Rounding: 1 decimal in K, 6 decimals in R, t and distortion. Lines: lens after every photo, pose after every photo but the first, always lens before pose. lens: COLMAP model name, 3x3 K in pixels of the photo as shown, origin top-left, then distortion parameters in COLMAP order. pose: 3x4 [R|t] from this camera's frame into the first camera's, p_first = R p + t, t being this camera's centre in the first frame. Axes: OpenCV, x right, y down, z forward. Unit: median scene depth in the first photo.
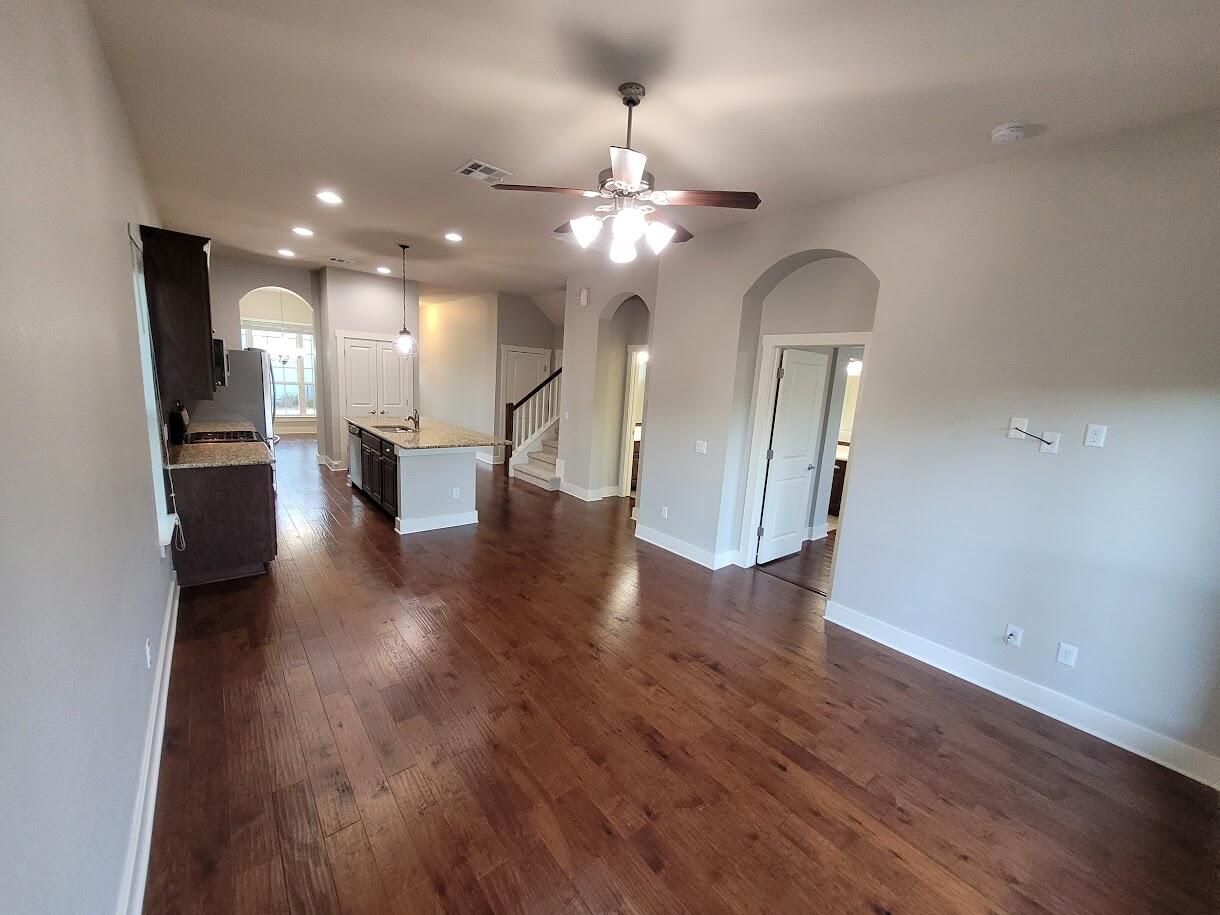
lens RADIAL K [[480.5, 0, 601.3], [0, 480.5, 459.7], [0, 0, 1]] dist [-0.001048, -0.000033]
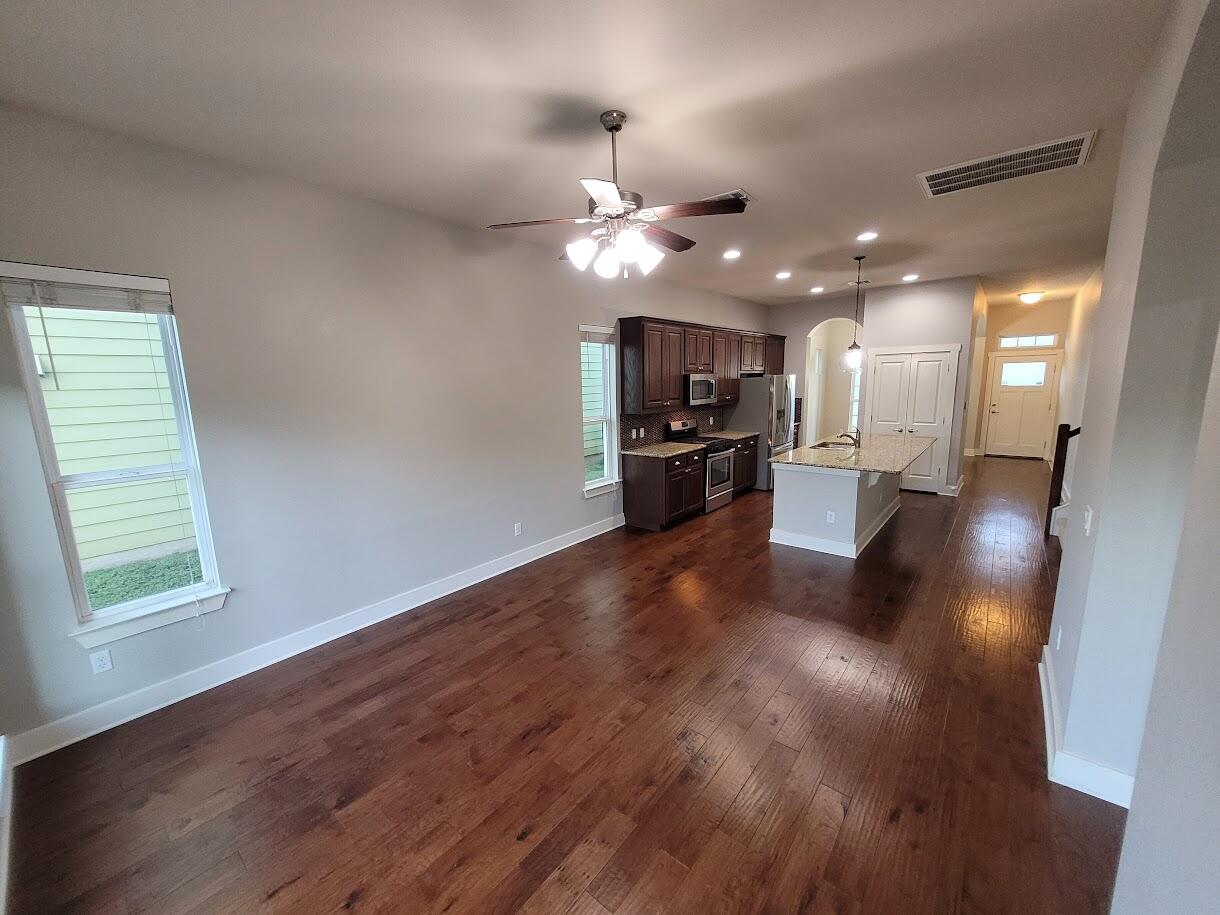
lens RADIAL K [[479.3, 0, 604.2], [0, 479.3, 459.6], [0, 0, 1]] dist [0.019887, -0.000087]
pose [[0.190074, 0.106220, -0.976007, 1.129056], [-0.135379, 0.987469, 0.081103, -0.128762], [0.972391, 0.116715, 0.202072, 0.829551]]
